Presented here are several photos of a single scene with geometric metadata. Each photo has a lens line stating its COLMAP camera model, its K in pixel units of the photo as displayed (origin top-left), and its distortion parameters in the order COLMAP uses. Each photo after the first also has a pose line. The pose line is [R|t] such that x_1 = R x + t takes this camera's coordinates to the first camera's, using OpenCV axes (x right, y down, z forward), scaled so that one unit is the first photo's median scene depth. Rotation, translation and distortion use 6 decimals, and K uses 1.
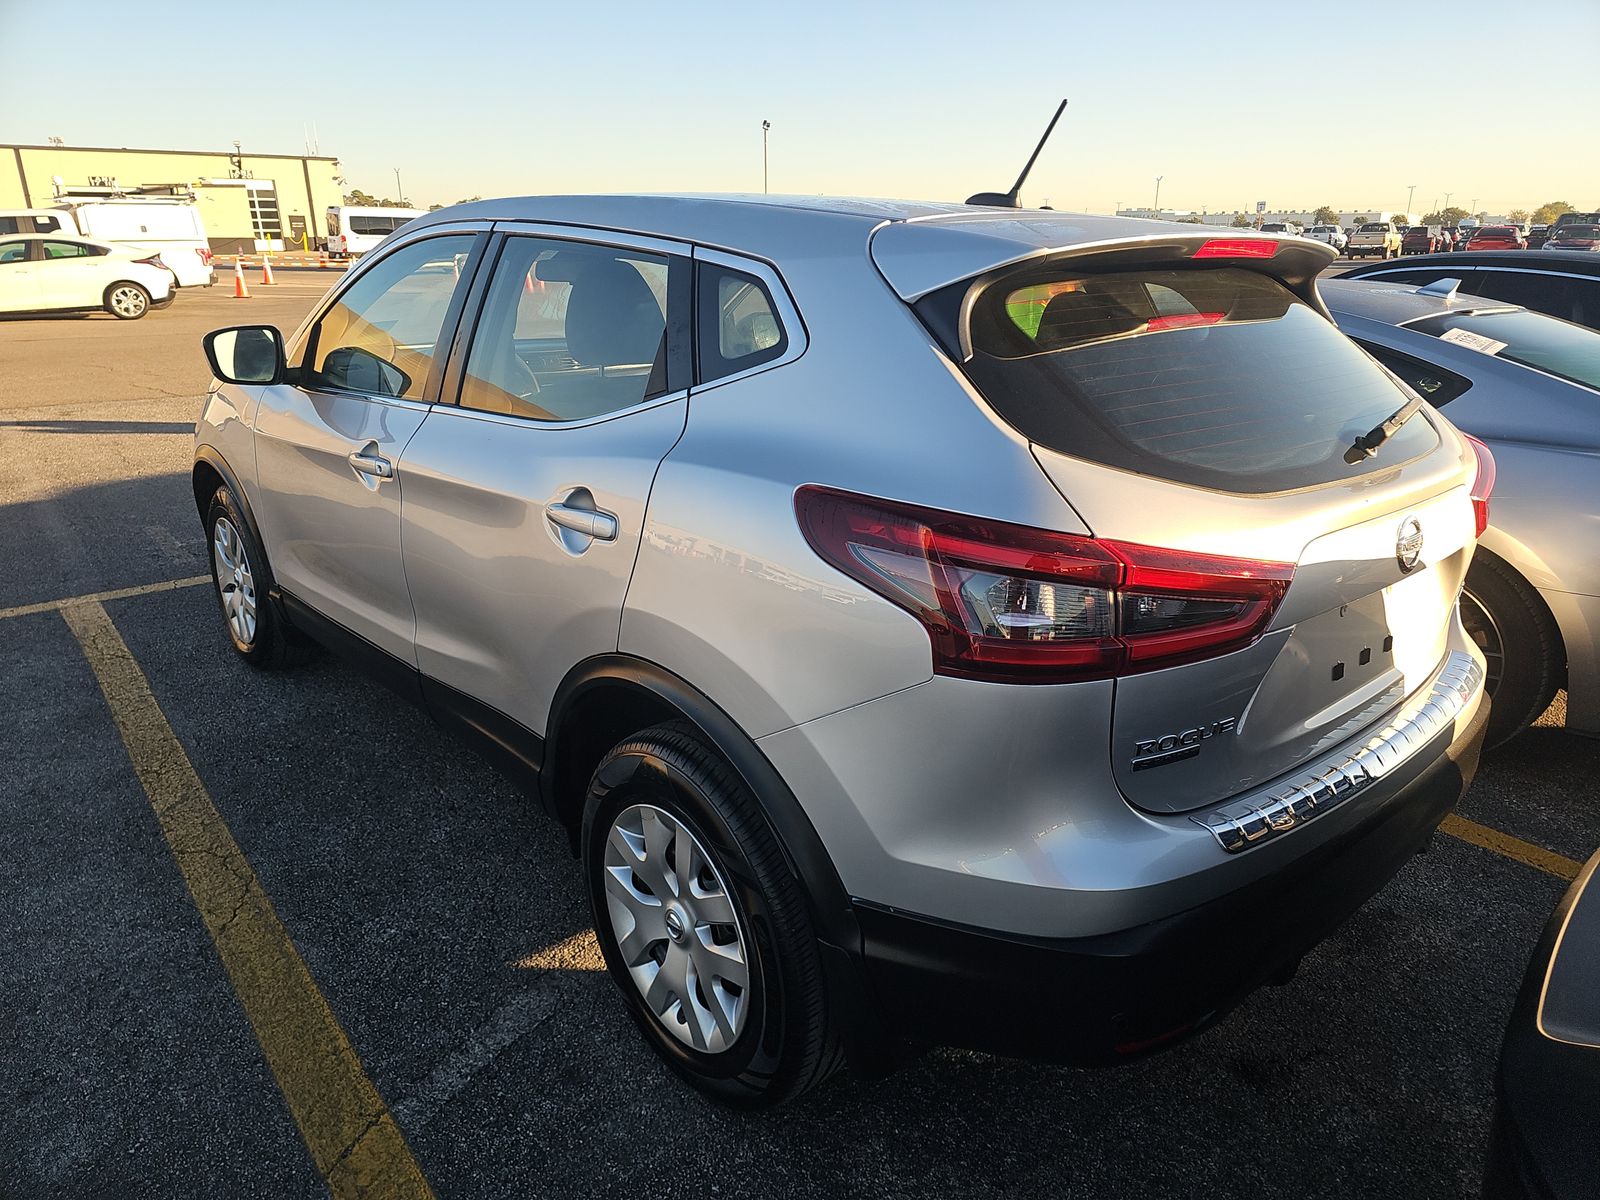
lens RADIAL K [[1054.1, 0, 805.9], [0, 1054.1, 631.9], [0, 0, 1]] dist [0.050697, -0.043245]
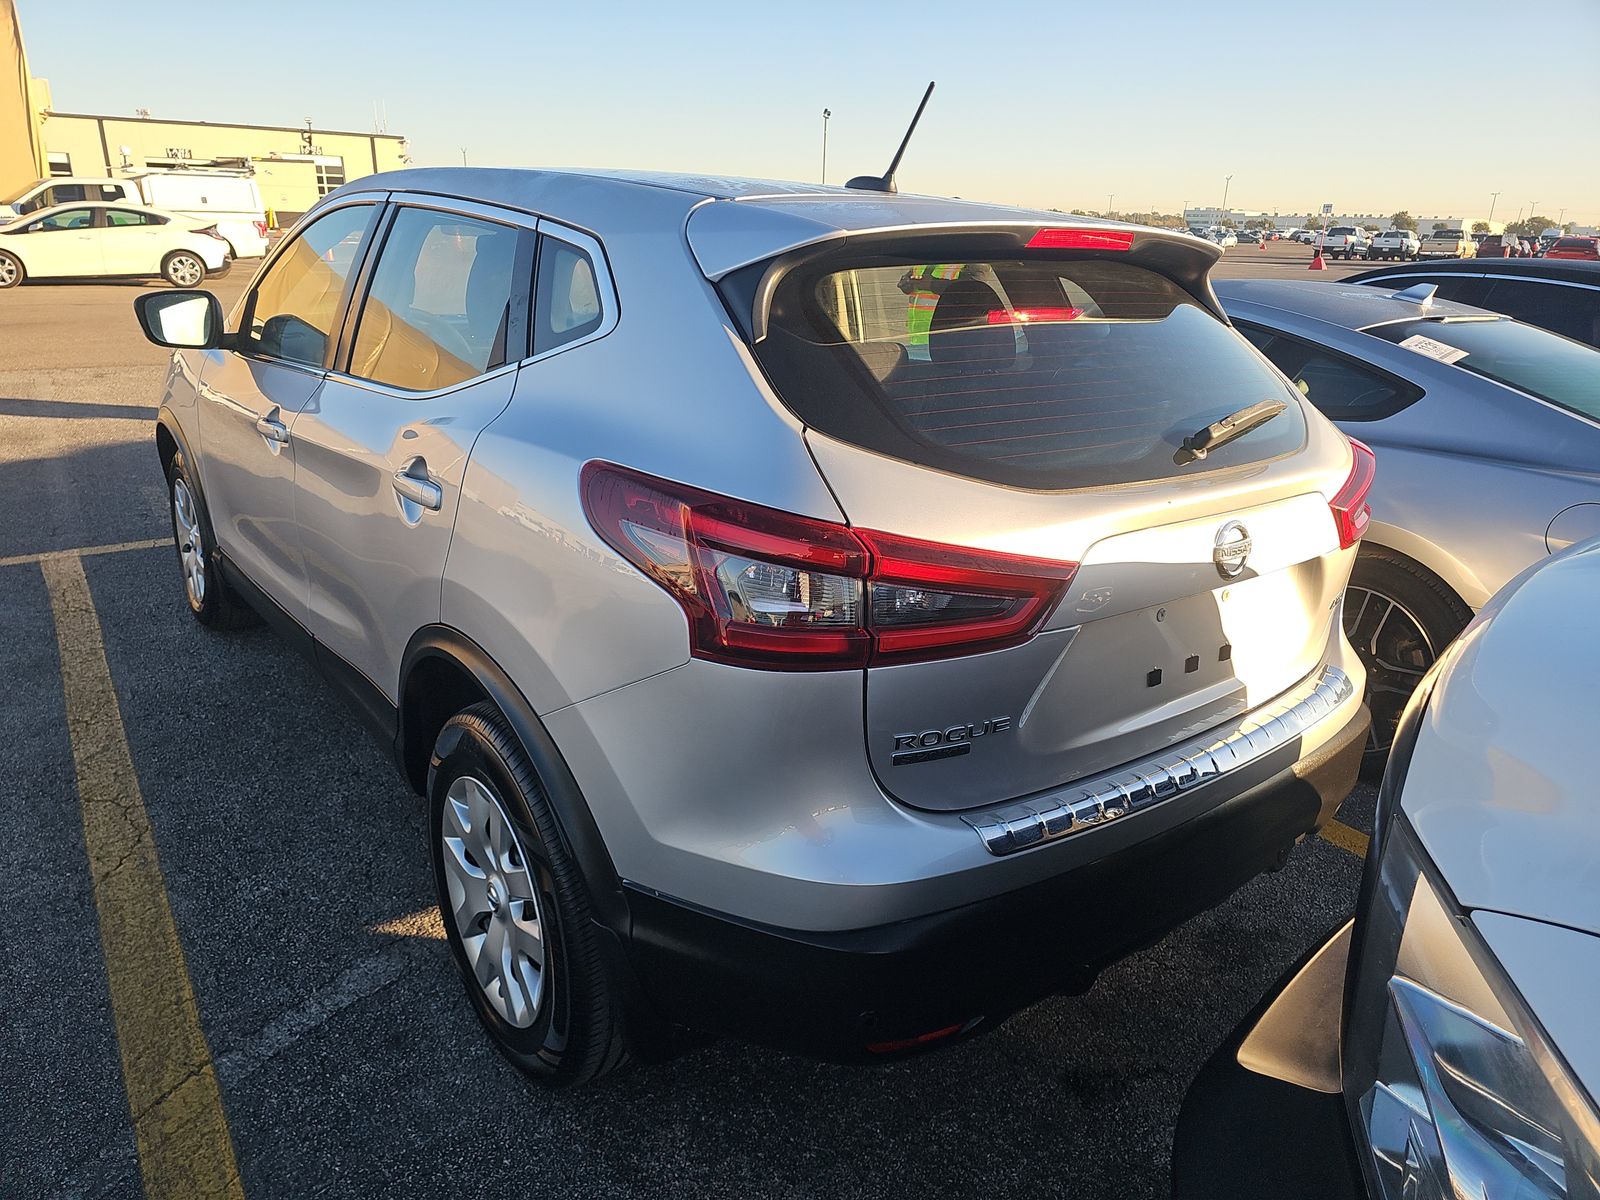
lens RADIAL K [[1056.4, 0, 801.3], [0, 1056.4, 629.0], [0, 0, 1]] dist [0.052995, -0.046551]
pose [[0.997285, 0.049521, -0.054501, 0.190823], [-0.049272, 0.998768, 0.005904, 0.002458], [0.054726, -0.003203, 0.998496, 0.011664]]
